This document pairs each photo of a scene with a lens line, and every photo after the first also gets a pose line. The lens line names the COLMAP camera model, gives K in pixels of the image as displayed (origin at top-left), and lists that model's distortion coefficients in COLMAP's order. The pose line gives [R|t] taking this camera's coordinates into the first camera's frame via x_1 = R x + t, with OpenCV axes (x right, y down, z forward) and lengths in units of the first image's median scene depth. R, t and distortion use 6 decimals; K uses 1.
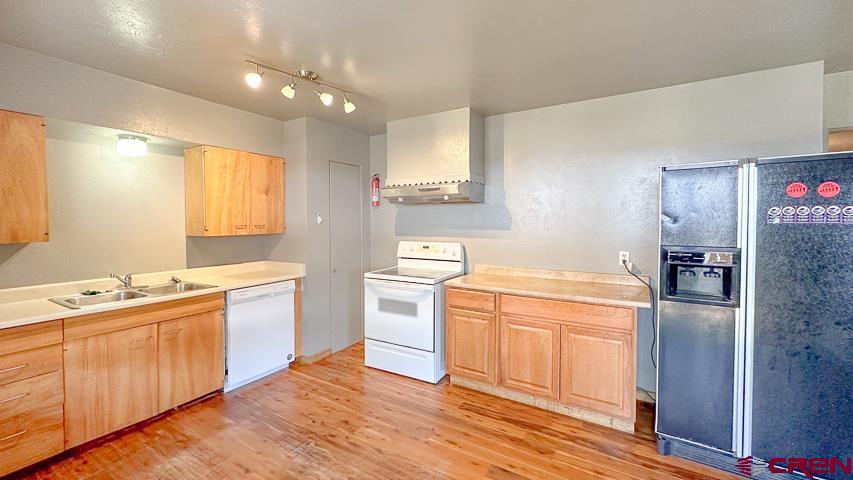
lens RADIAL K [[339.1, 0, 426.2], [0, 339.1, 230.9], [0, 0, 1]] dist [-0.001189, -0.000207]
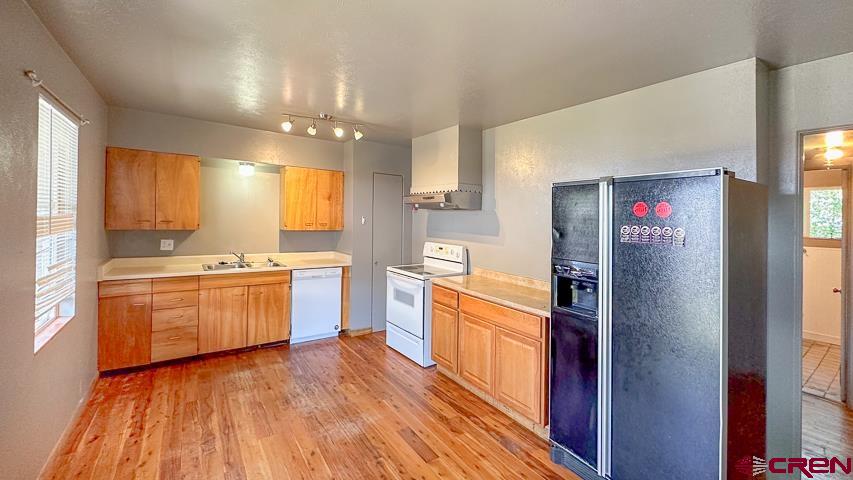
lens RADIAL K [[339.5, 0, 384.8], [0, 339.5, 224.4], [0, 0, 1]] dist [-0.000446, -0.000028]
pose [[0.896932, 0.032966, -0.440937, 0.411864], [-0.040369, 0.999157, -0.007414, -0.019000], [0.440321, 0.024450, 0.897507, -0.102642]]
